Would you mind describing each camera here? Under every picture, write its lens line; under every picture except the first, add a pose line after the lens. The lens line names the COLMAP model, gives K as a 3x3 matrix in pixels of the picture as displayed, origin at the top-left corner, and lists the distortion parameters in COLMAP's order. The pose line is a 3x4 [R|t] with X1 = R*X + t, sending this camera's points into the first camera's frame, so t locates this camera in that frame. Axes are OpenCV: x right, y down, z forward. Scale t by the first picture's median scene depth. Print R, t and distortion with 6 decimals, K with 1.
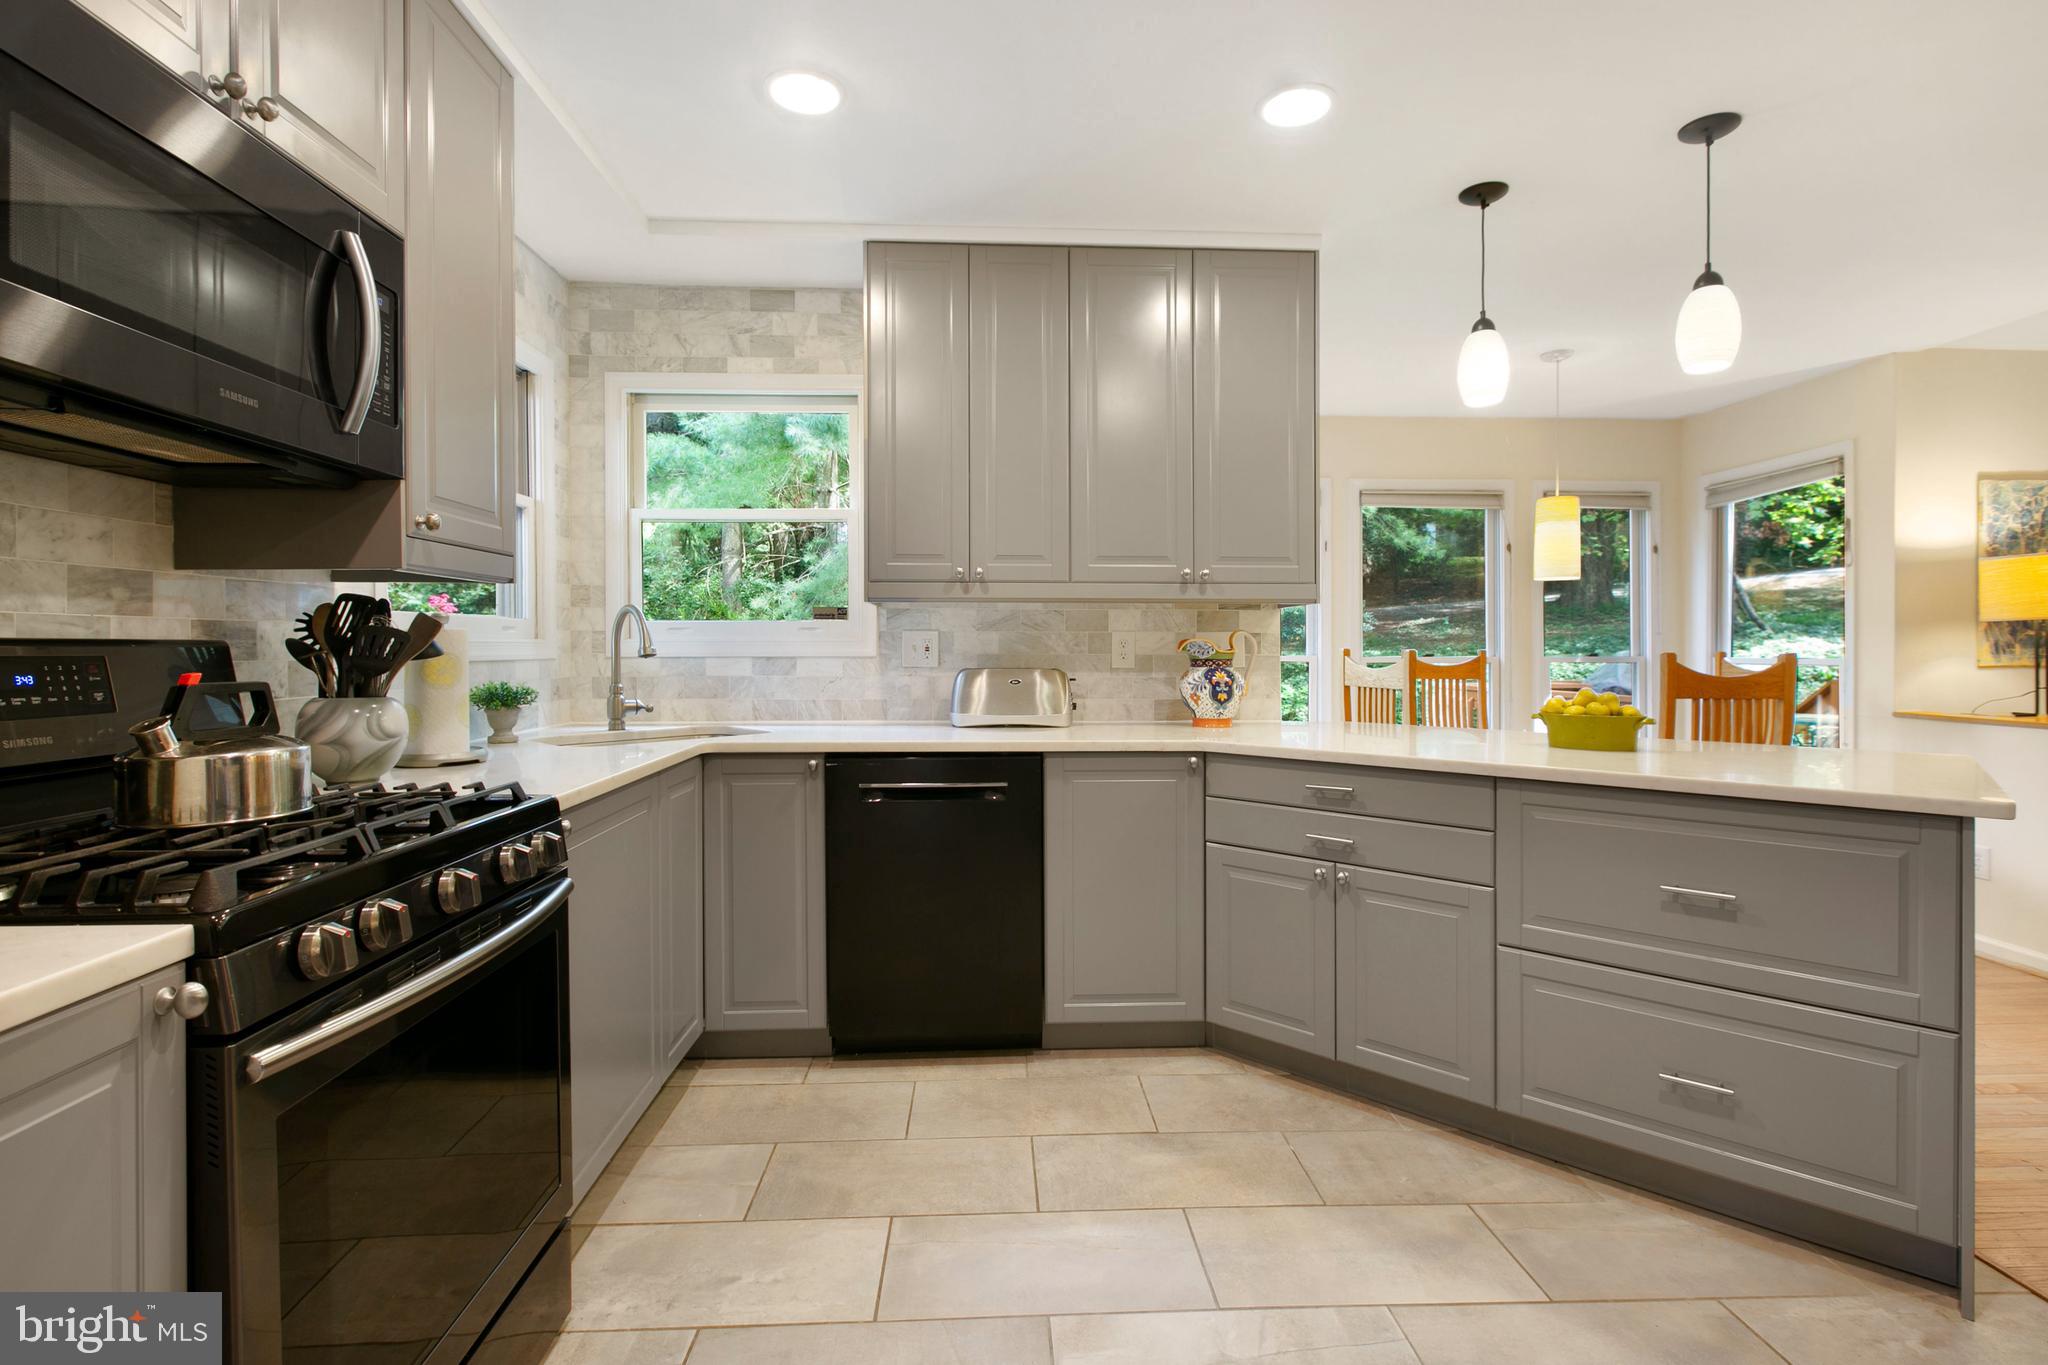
lens RADIAL K [[931.6, 0, 1055.7], [0, 931.6, 652.4], [0, 0, 1]] dist [-0.014309, 0.000592]
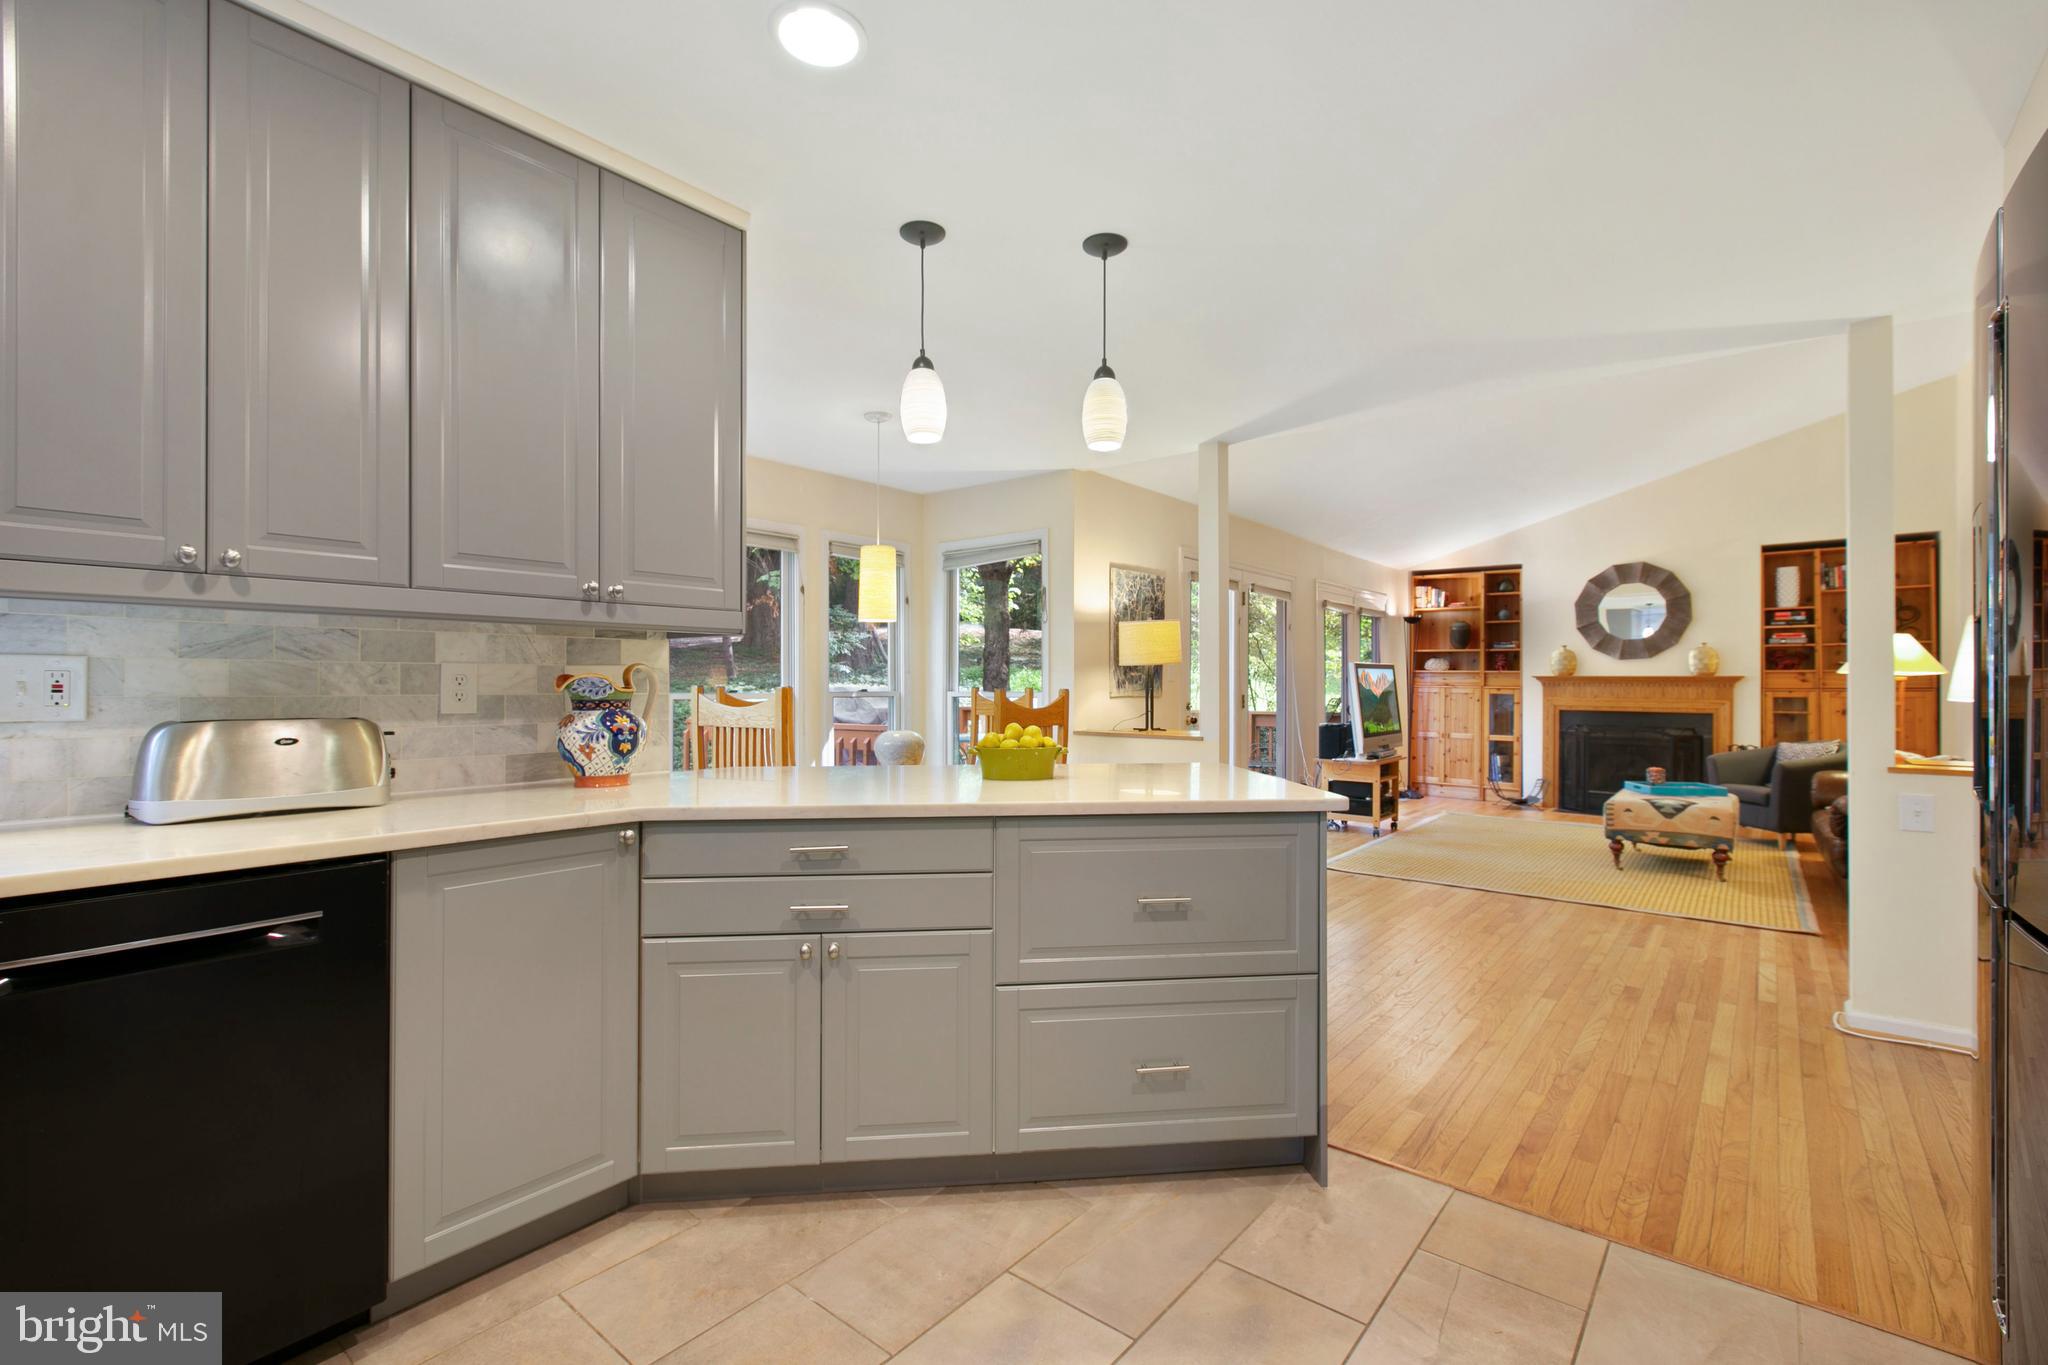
lens RADIAL K [[879.6, 0, 1043.8], [0, 879.6, 676.5], [0, 0, 1]] dist [0.002783, -0.000762]
pose [[0.680241, 0.005709, 0.732966, -0.145944], [0.002823, 0.999942, -0.010408, -0.004387], [-0.732983, 0.009150, 0.680186, 0.259083]]
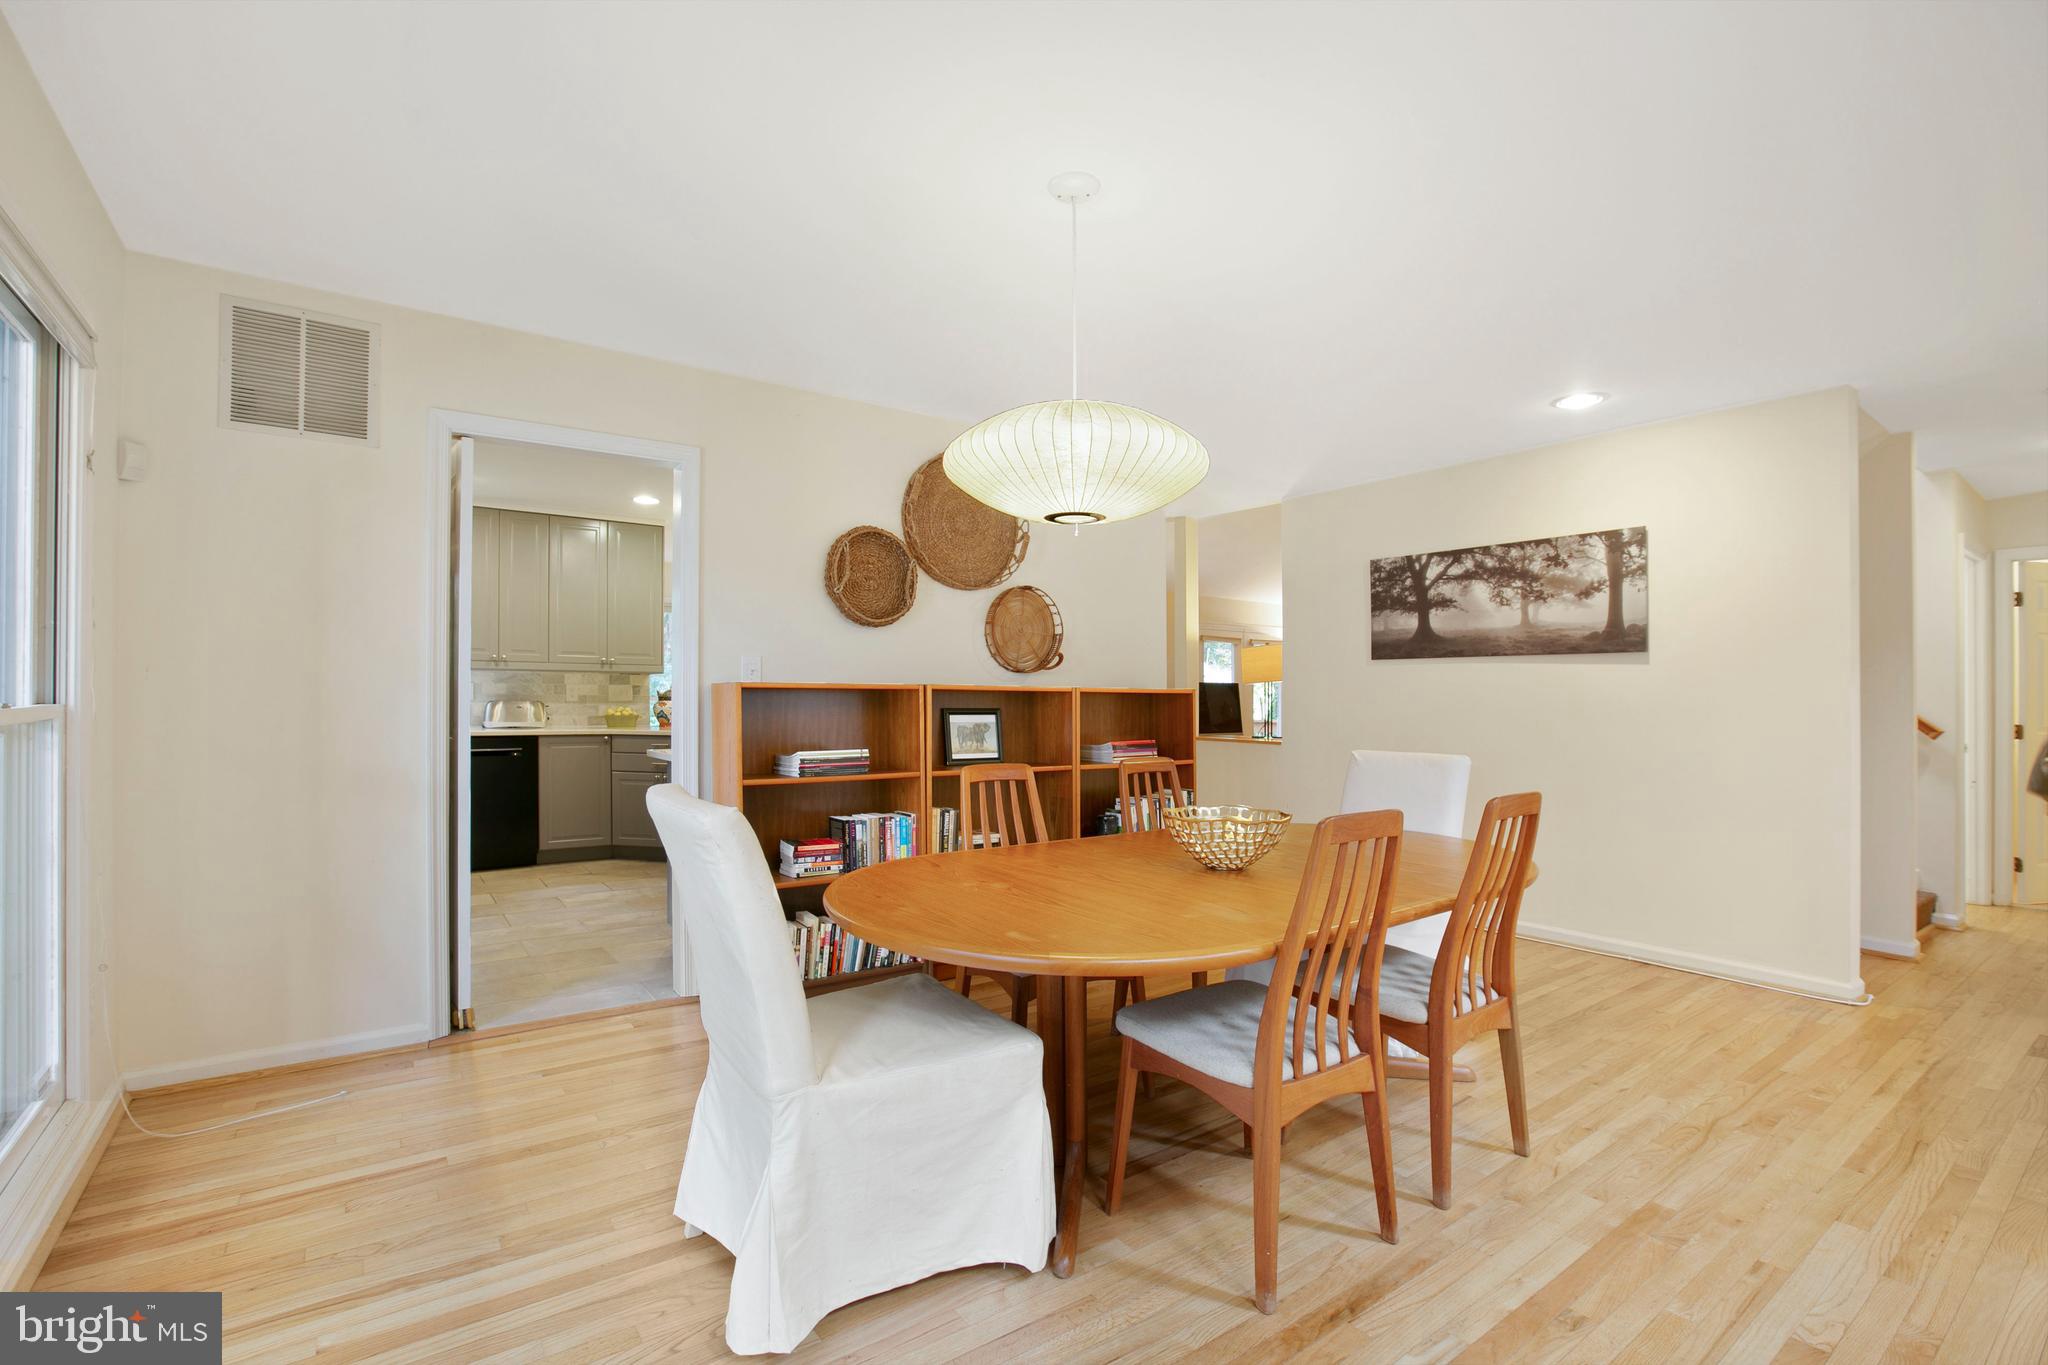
lens RADIAL K [[931.6, 0, 1016.8], [0, 931.6, 687.2], [0, 0, 1]] dist [-0.014309, 0.000592]
pose [[0.853477, 0.007552, 0.521076, -0.201017], [-0.002912, 0.999948, -0.009723, 0.003206], [-0.521123, 0.006781, 0.853455, -1.625729]]
